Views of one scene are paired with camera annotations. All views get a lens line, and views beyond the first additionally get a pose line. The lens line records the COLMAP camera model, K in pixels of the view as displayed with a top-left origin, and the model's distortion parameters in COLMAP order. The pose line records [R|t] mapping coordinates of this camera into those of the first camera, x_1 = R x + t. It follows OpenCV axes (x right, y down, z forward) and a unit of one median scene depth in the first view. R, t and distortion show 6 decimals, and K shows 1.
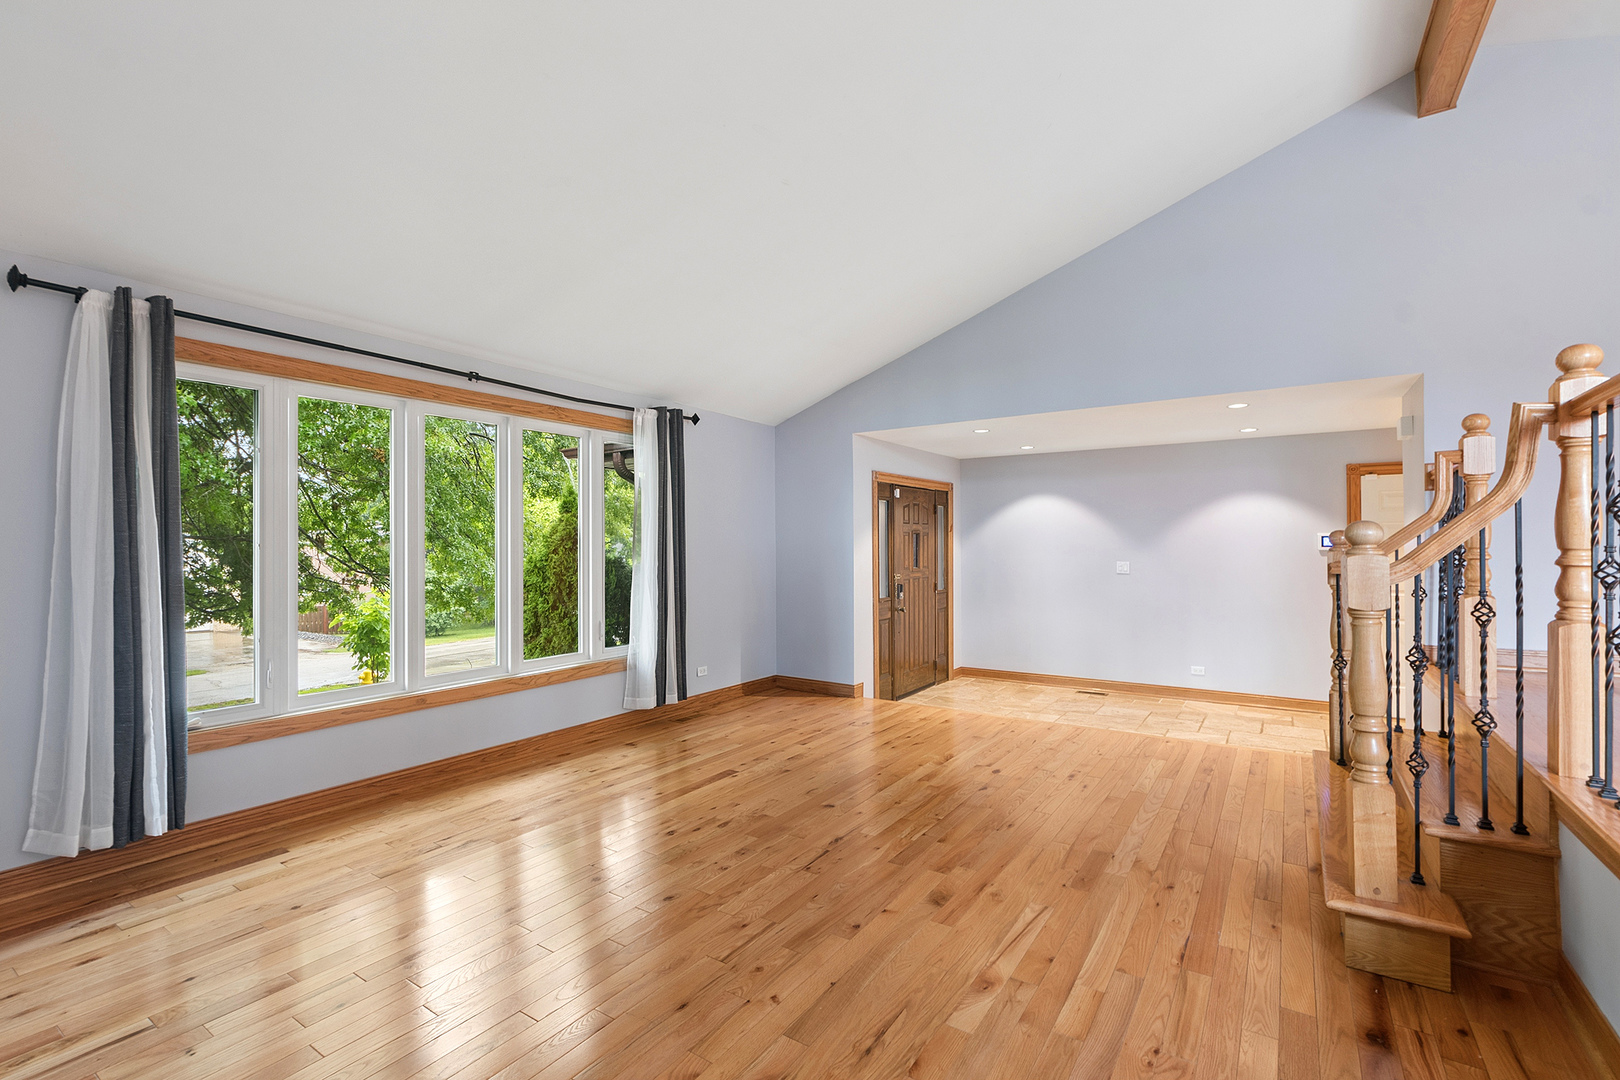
lens RADIAL K [[724.6, 0, 801.8], [0, 724.6, 544.1], [0, 0, 1]] dist [-0.001590, -0.000846]
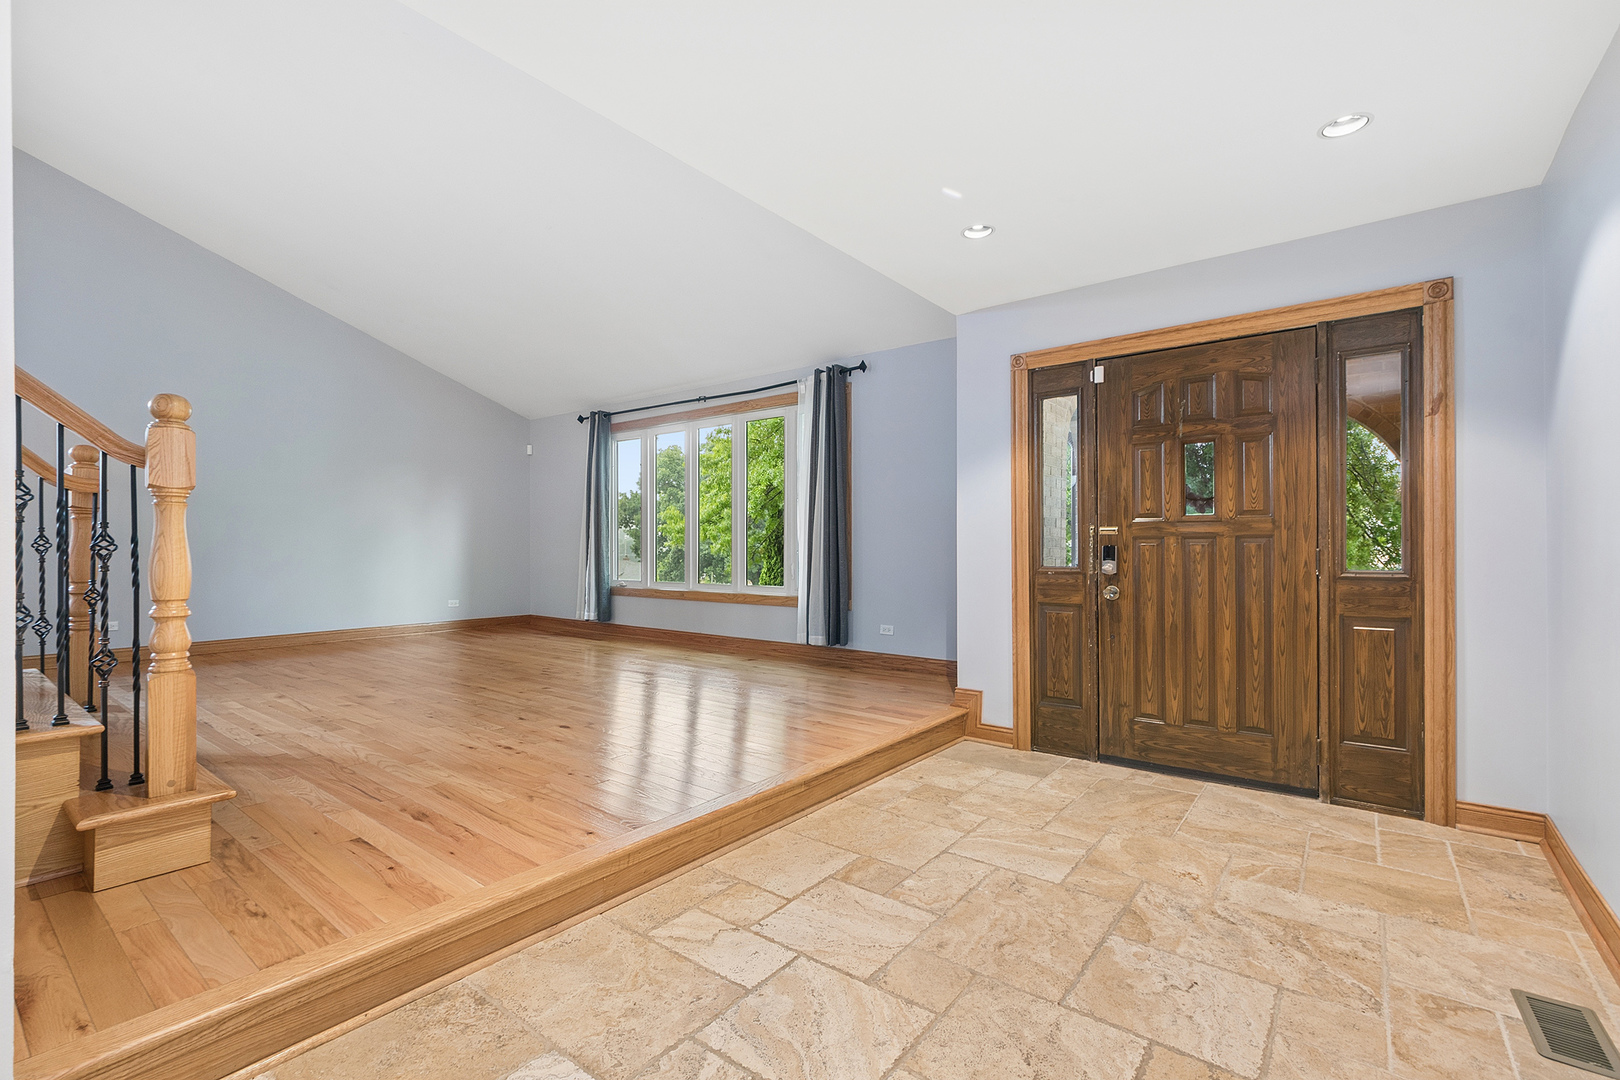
lens RADIAL K [[724.6, 0, 811.7], [0, 724.6, 527.6], [0, 0, 1]] dist [-0.001590, -0.000846]
pose [[-0.059075, -0.020117, -0.998051, 1.112218], [0.008382, 0.999752, -0.020647, 0.087639], [0.998218, -0.009585, -0.058892, 1.323771]]
